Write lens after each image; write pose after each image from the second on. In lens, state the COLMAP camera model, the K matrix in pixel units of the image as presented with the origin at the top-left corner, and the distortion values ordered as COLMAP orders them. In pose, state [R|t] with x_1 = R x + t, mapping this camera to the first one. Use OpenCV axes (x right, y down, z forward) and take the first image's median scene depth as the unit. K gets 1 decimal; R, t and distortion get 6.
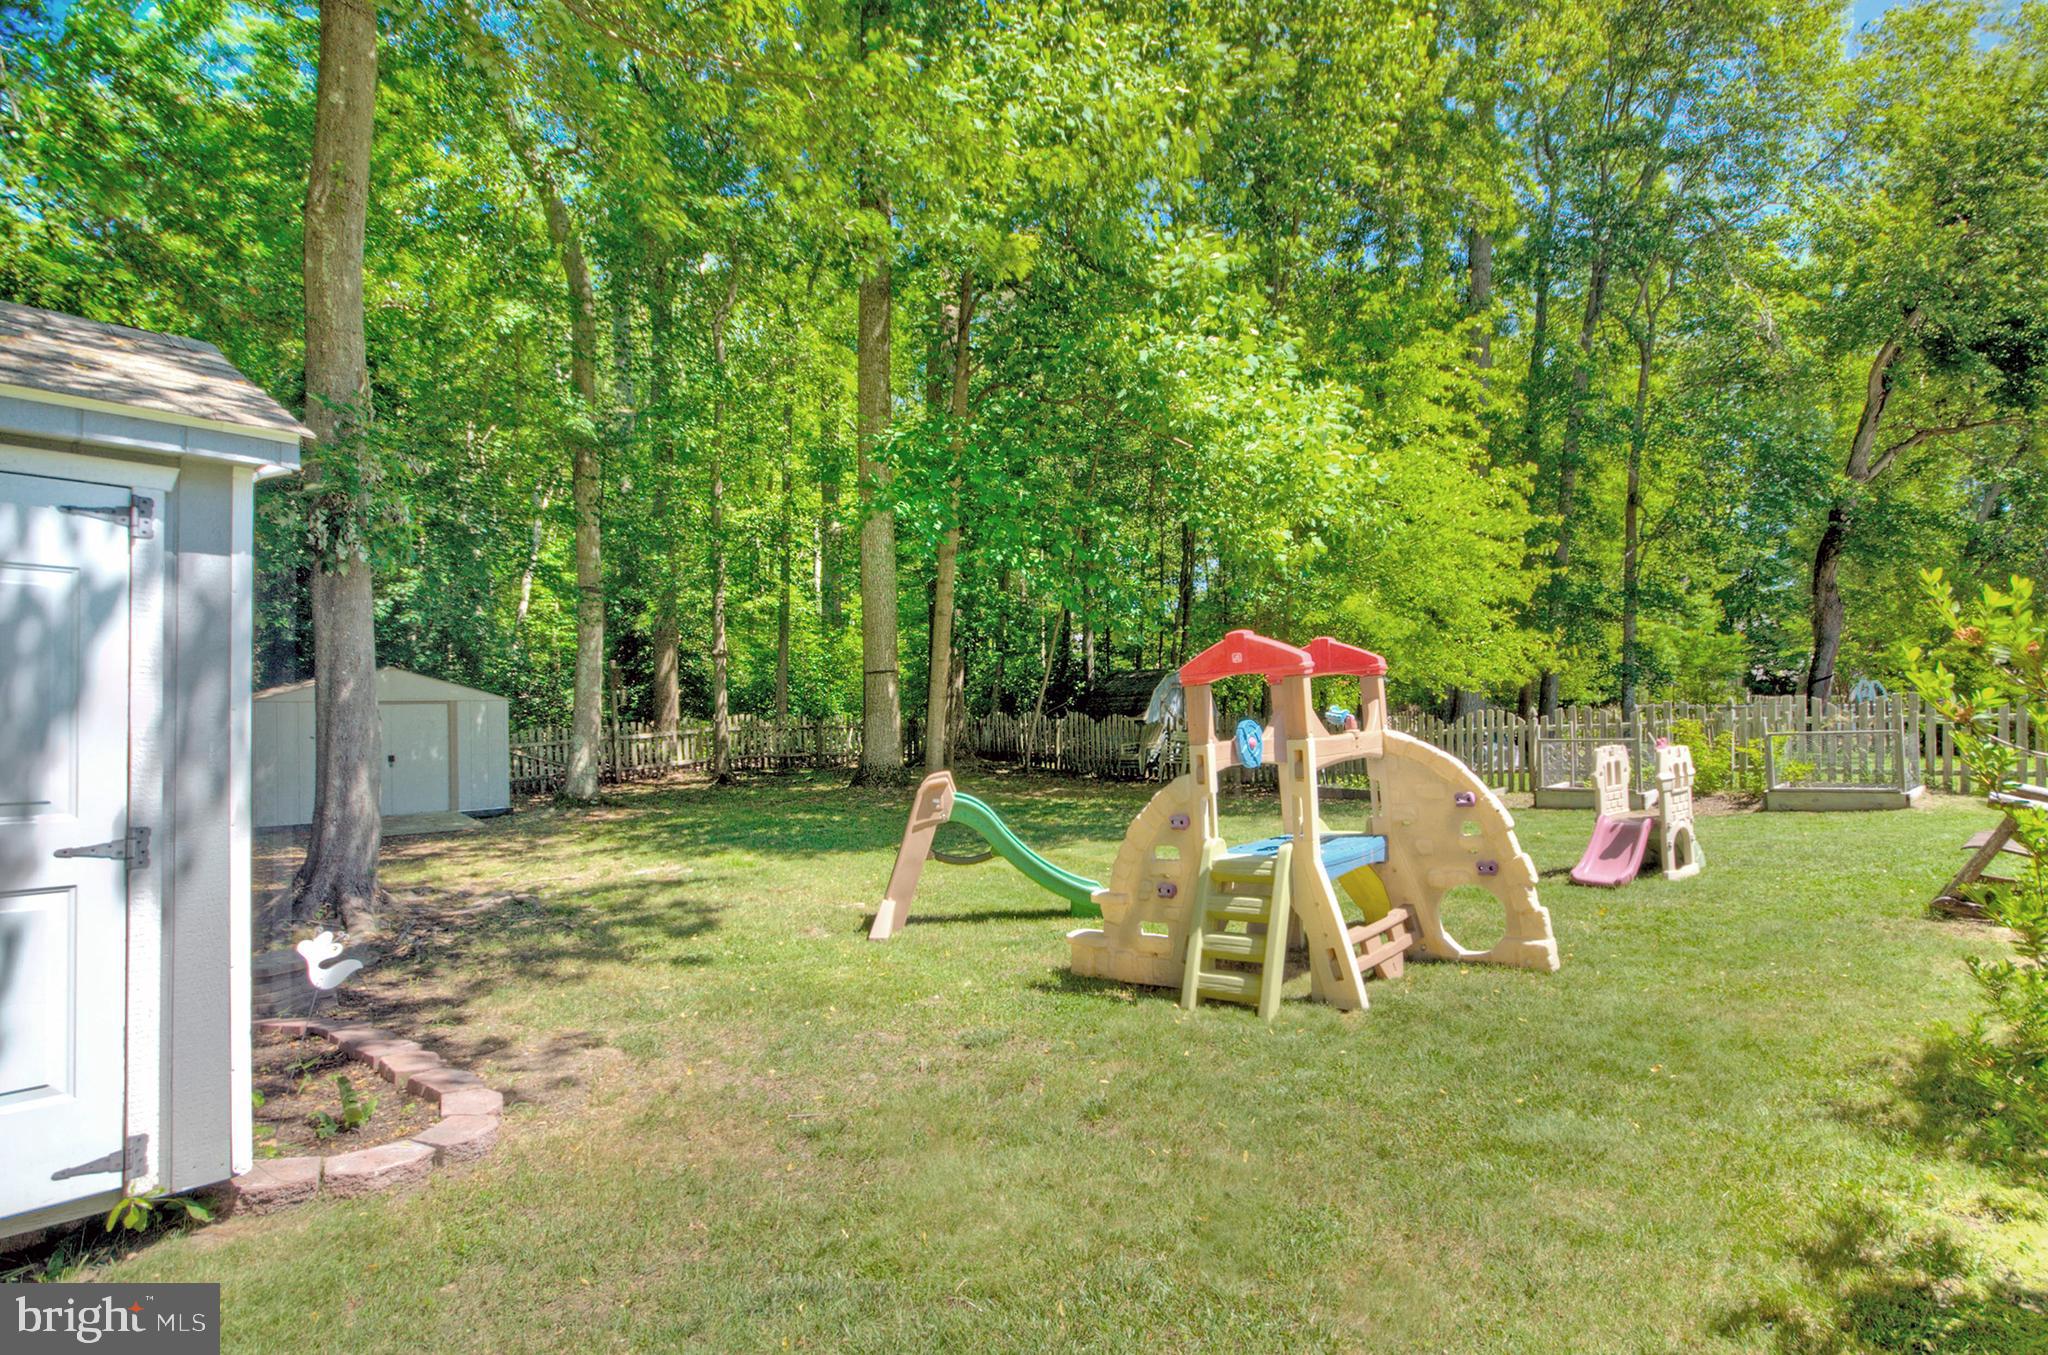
lens RADIAL K [[1049.9, 0, 1077.7], [0, 1049.9, 699.7], [0, 0, 1]] dist [-0.002319, 0.000393]
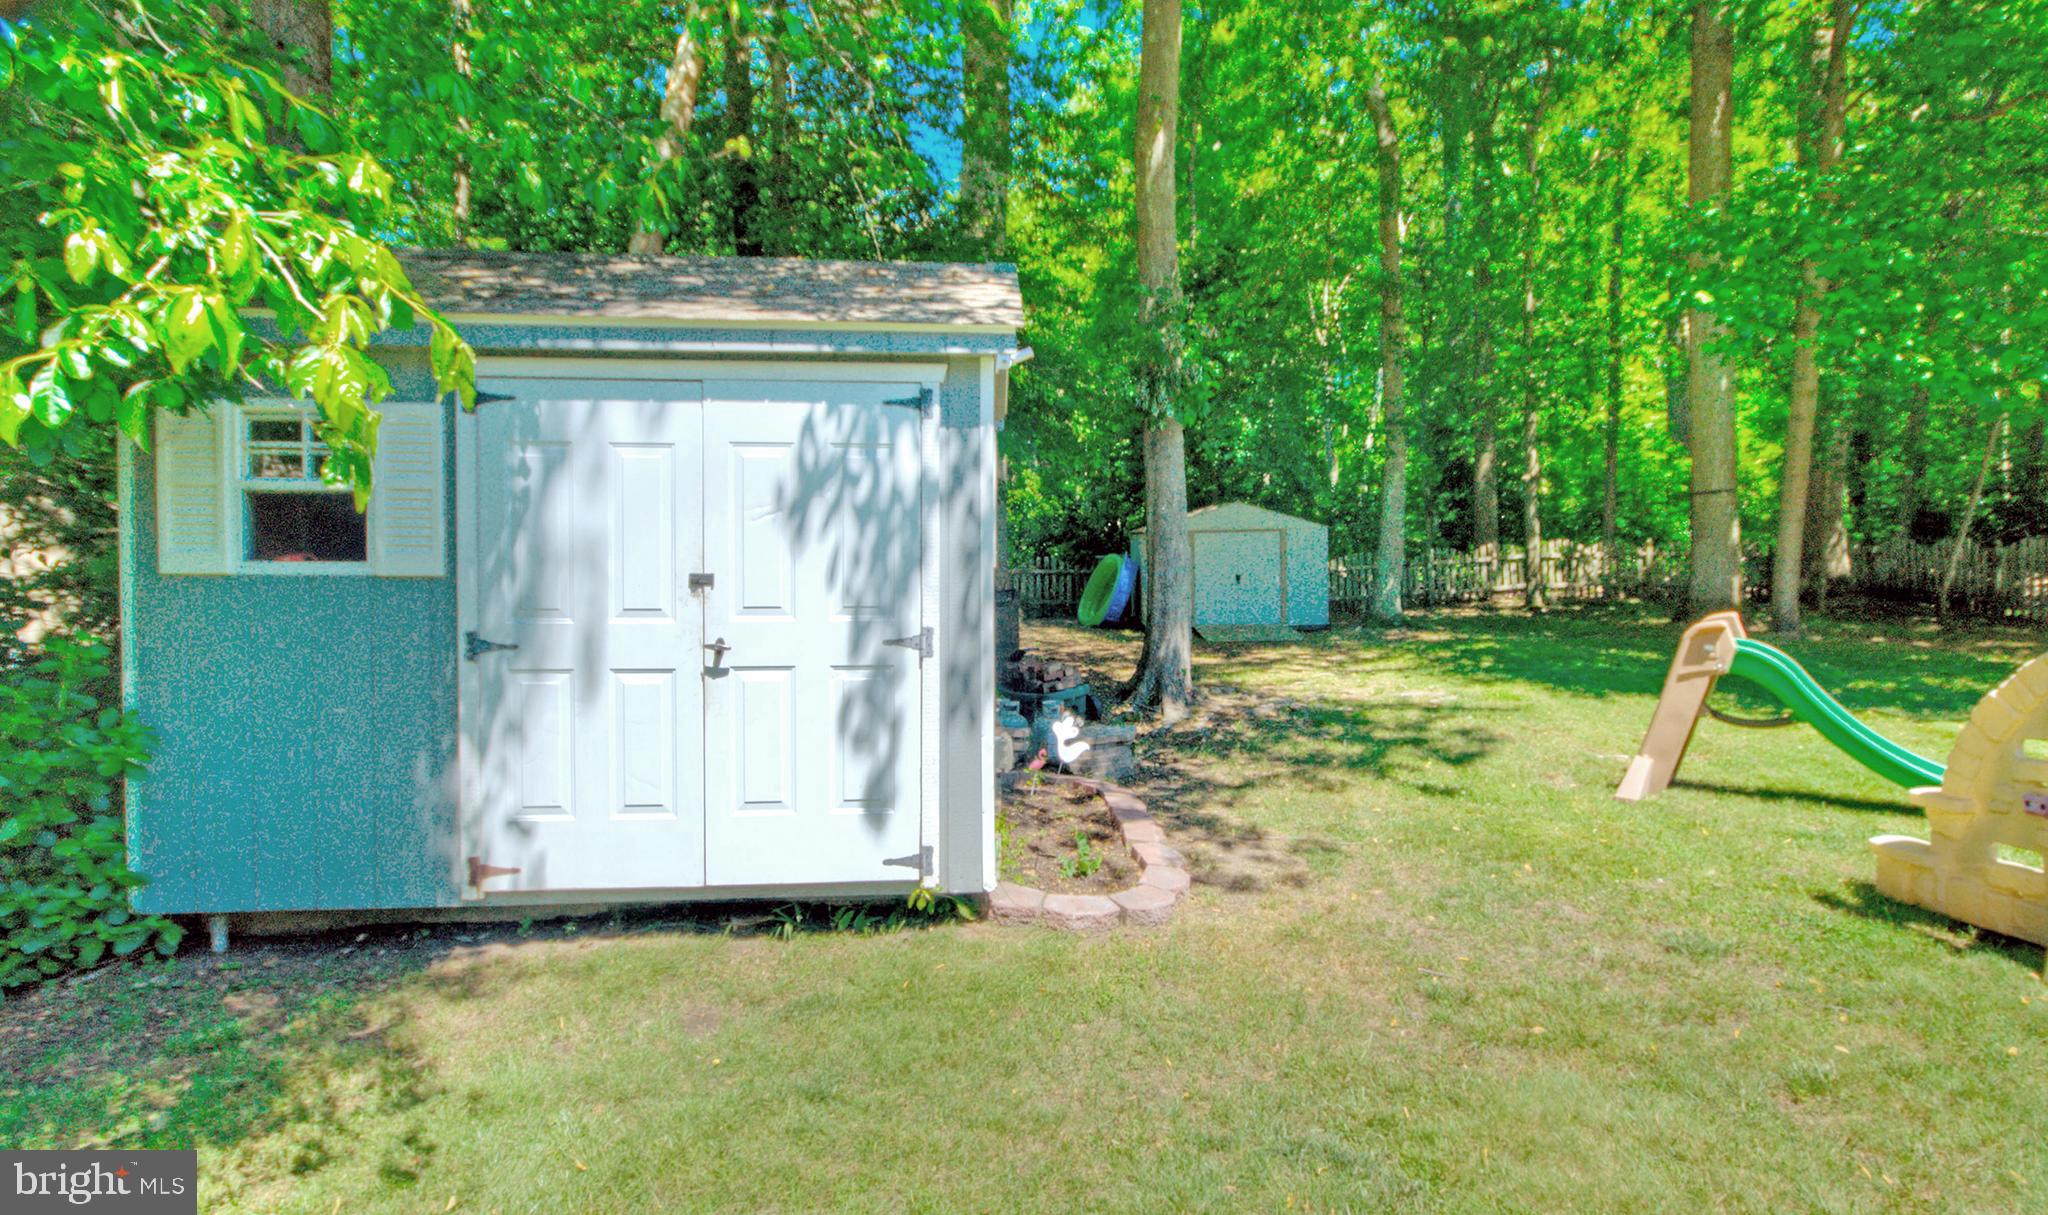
lens RADIAL K [[1030.7, 0, 1107.5], [0, 1030.7, 561.2], [0, 0, 1]] dist [-0.012533, 0.003211]
pose [[0.702619, 0.015233, -0.711403, 0.126859], [0.011548, 0.999395, 0.032805, -0.004295], [0.711473, -0.031265, 0.702018, 0.109582]]
